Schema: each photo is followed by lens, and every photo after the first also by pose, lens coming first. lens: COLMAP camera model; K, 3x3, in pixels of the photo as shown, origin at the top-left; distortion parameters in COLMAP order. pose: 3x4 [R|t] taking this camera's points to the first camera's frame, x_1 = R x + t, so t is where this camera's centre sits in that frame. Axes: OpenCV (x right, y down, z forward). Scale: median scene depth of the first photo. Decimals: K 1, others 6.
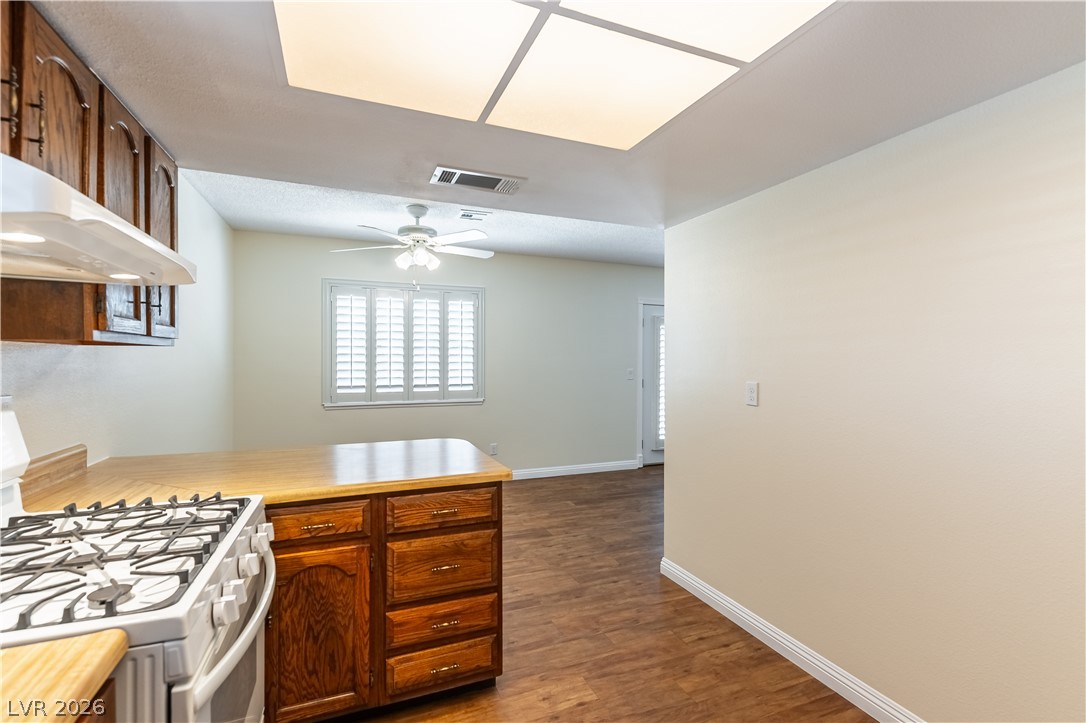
lens RADIAL K [[482.8, 0, 543.0], [0, 482.8, 361.5], [0, 0, 1]] dist [0.001470, 0.000170]
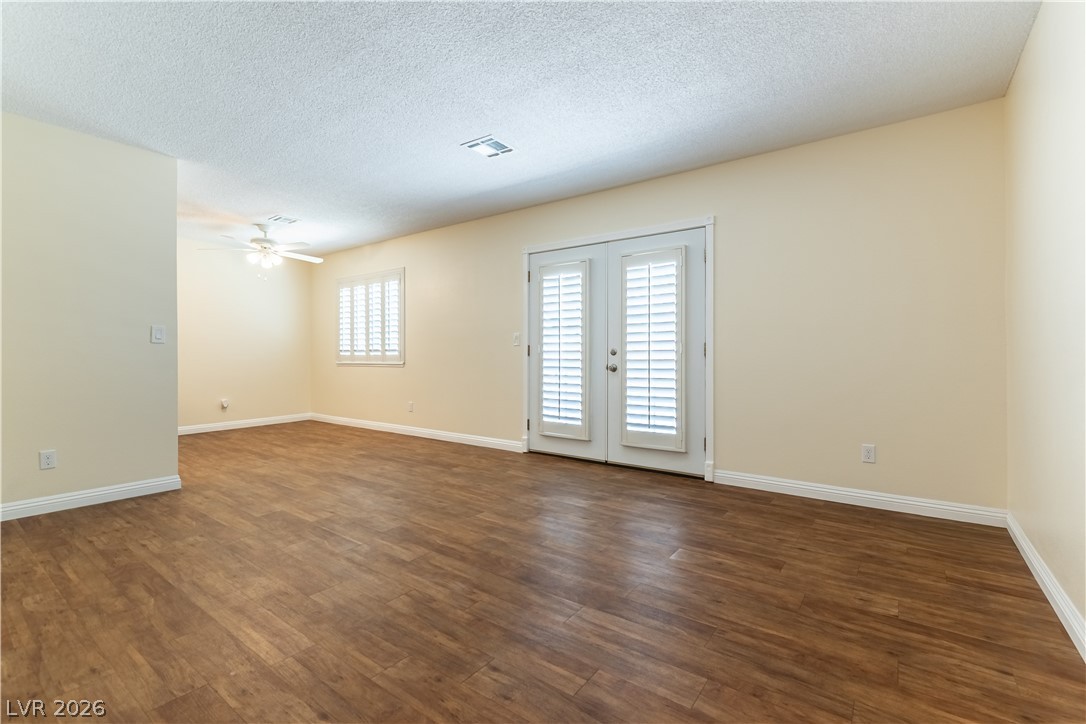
lens RADIAL K [[480.4, 0, 546.6], [0, 480.4, 356.6], [0, 0, 1]] dist [0.000014, 0.000039]
pose [[0.521017, -0.002606, -0.853542, 2.361907], [-0.001568, 0.999991, -0.004010, 0.151913], [0.853545, 0.003428, 0.521008, 1.544850]]
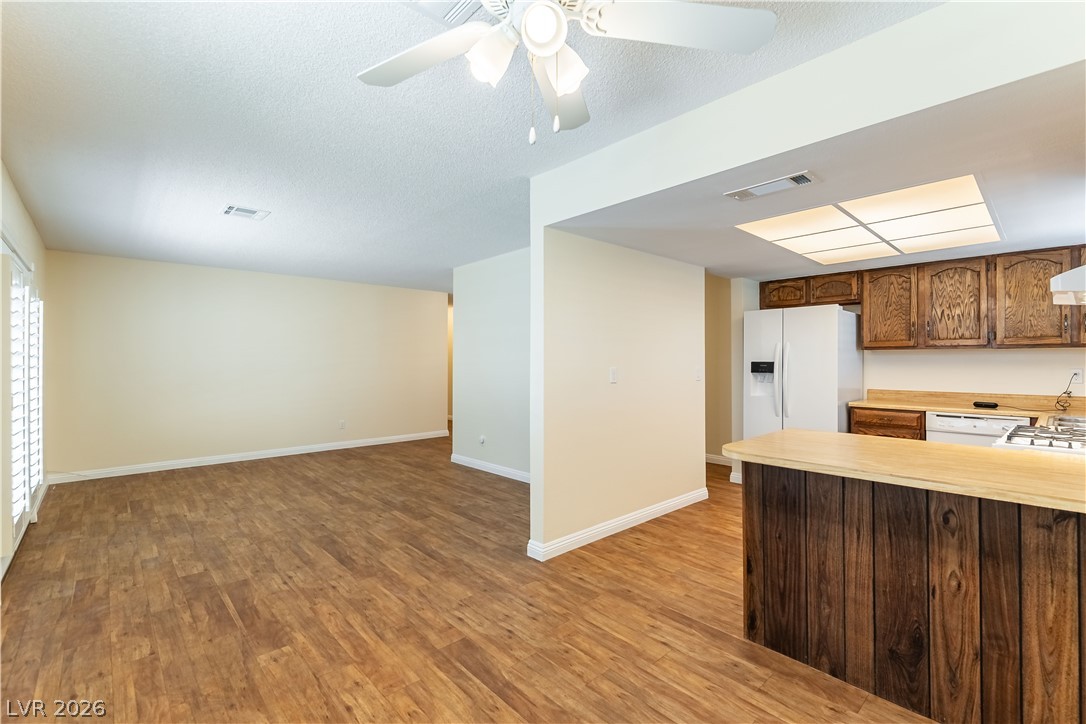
lens RADIAL K [[480.4, 0, 546.6], [0, 480.4, 356.6], [0, 0, 1]] dist [0.000014, 0.000039]
pose [[-0.352918, 0.005935, 0.935635, -0.935184], [0.009182, 0.999954, -0.002879, 0.012121], [-0.935609, 0.007575, -0.352956, 1.778742]]
